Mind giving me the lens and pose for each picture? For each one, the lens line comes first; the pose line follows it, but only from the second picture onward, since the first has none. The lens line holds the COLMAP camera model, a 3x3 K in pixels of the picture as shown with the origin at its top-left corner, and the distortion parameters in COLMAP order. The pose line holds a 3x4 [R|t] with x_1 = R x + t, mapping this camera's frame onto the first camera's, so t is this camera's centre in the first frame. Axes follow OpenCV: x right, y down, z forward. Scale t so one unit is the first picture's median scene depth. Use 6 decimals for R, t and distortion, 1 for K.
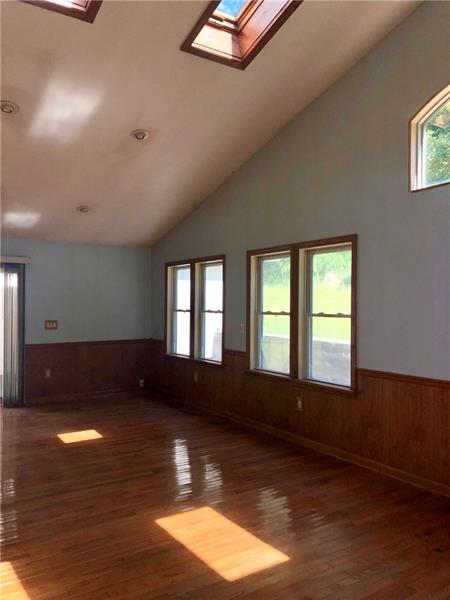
lens RADIAL K [[492.7, 0, 225.9], [0, 492.7, 302.2], [0, 0, 1]] dist [0.014781, 0.003888]
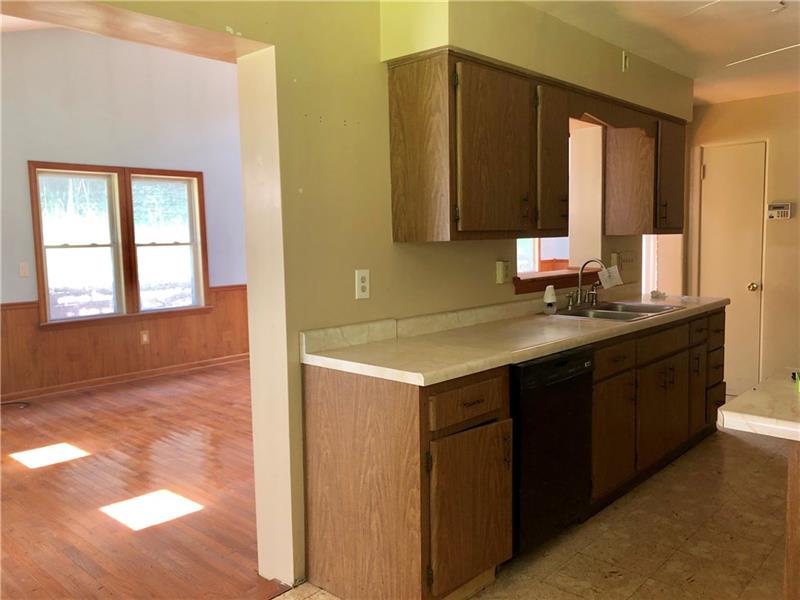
lens RADIAL K [[656.9, 0, 401.8], [0, 656.9, 298.5], [0, 0, 1]] dist [0.014781, 0.003888]
pose [[-0.213045, -0.100664, 0.971843, -1.216401], [0.009548, 0.994416, 0.105096, -0.000941], [-0.976996, 0.031670, -0.210894, 0.782400]]
